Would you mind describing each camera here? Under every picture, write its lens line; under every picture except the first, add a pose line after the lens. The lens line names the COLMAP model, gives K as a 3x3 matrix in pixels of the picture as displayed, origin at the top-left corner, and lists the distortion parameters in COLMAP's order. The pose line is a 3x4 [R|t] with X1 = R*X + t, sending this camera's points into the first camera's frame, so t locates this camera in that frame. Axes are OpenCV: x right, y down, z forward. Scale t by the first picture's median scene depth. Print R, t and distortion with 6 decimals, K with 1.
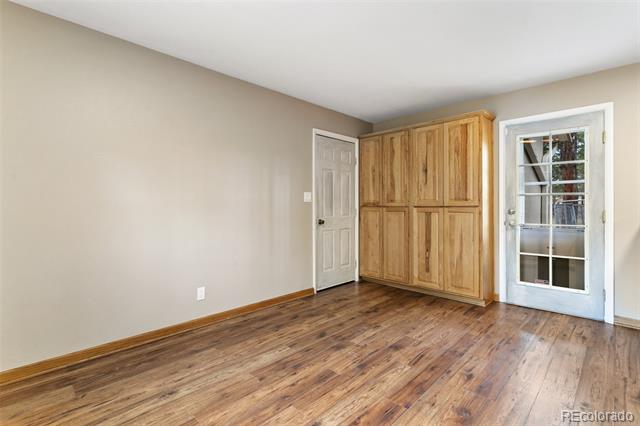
lens RADIAL K [[302.6, 0, 314.5], [0, 302.6, 205.7], [0, 0, 1]] dist [-0.000029, 0.000870]
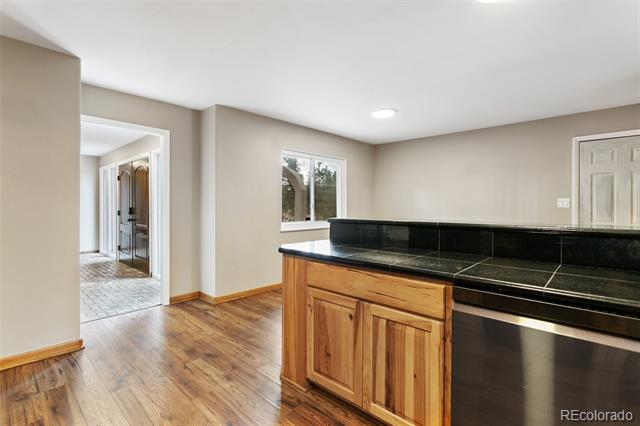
lens RADIAL K [[299.9, 0, 316.1], [0, 299.9, 207.7], [0, 0, 1]] dist [-0.000069, 0.000143]
pose [[0.033965, 0.006011, -0.999405, 1.120108], [-0.002693, 0.999979, 0.005923, -0.017257], [0.999419, 0.002490, 0.033981, 0.081565]]
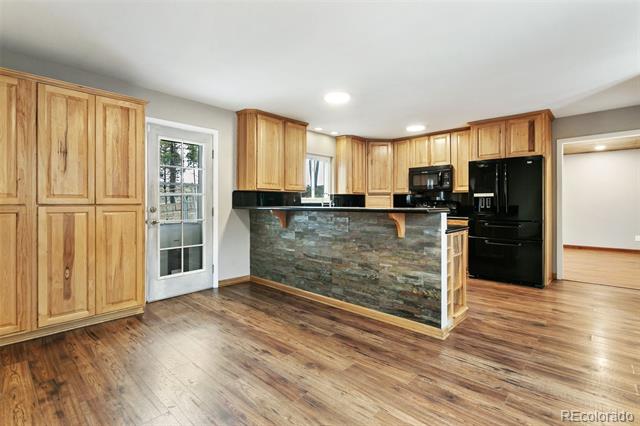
lens RADIAL K [[302.6, 0, 314.5], [0, 302.6, 205.7], [0, 0, 1]] dist [-0.000029, 0.000870]
pose [[-0.037181, -0.002360, 0.999306, -0.376003], [0.001672, 0.999996, 0.002424, 0.004634], [-0.999307, 0.001761, -0.037177, 0.503187]]
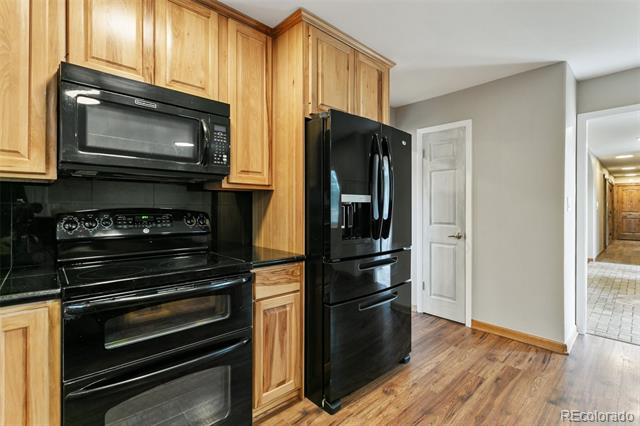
lens RADIAL K [[299.9, 0, 316.1], [0, 299.9, 207.7], [0, 0, 1]] dist [-0.000069, 0.000143]
pose [[-0.999103, 0.001324, 0.042323, 0.945394], [0.001217, 0.999996, -0.002541, -0.018632], [-0.042326, -0.002487, -0.999101, 0.275701]]
